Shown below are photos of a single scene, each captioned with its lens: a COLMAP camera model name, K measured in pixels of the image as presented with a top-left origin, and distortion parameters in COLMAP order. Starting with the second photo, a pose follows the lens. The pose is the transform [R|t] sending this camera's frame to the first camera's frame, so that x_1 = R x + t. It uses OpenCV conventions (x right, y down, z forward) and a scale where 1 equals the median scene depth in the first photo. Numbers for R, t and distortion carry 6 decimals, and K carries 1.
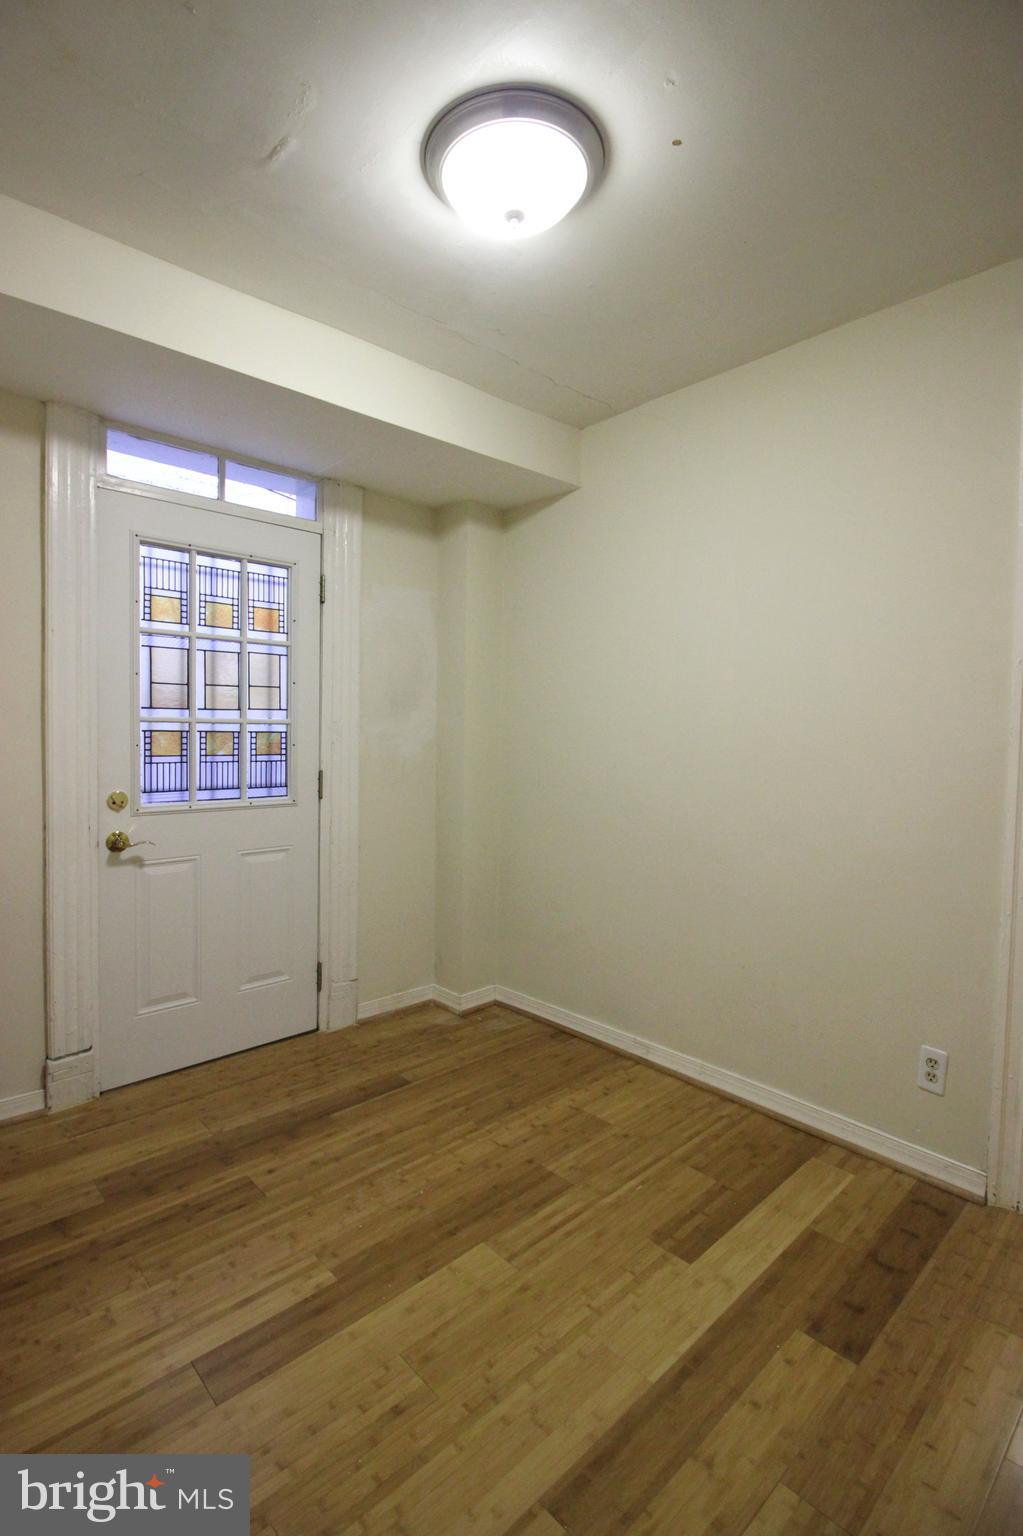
lens RADIAL K [[719.5, 0, 506.4], [0, 719.5, 761.8], [0, 0, 1]] dist [-0.002617, -0.010751]
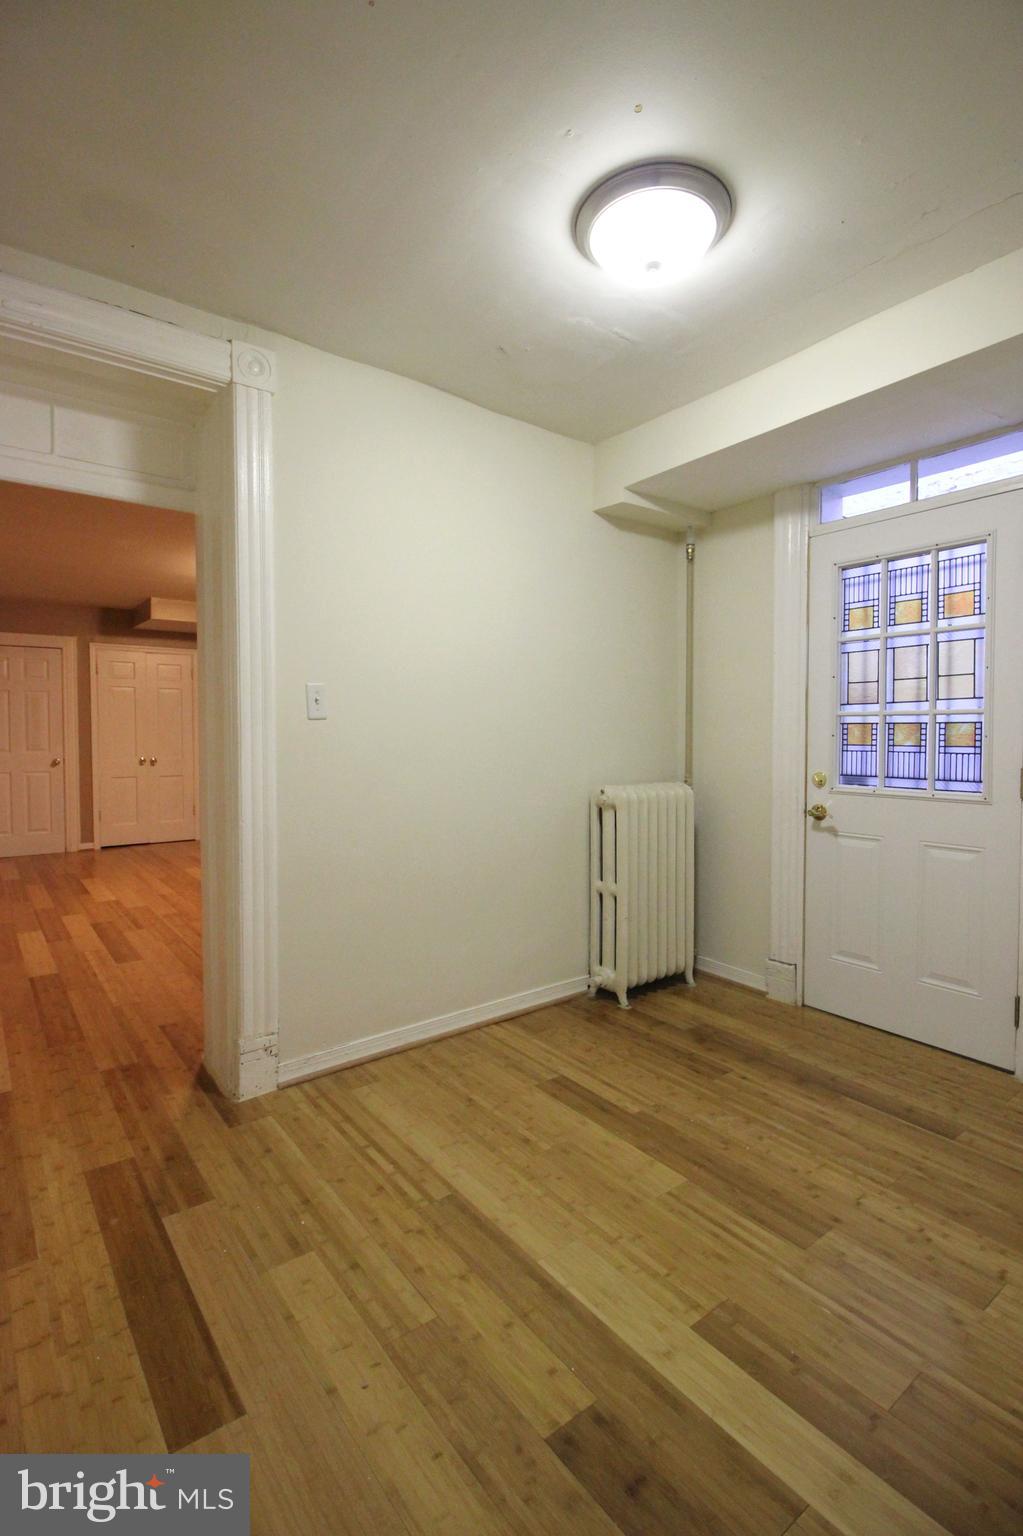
lens RADIAL K [[719.5, 0, 509.5], [0, 719.5, 761.1], [0, 0, 1]] dist [-0.002617, -0.010751]
pose [[-0.098513, 0.022921, -0.994872, 0.908096], [-0.048145, 0.998454, 0.027771, 0.016497], [0.993970, 0.050634, -0.097257, 0.688211]]
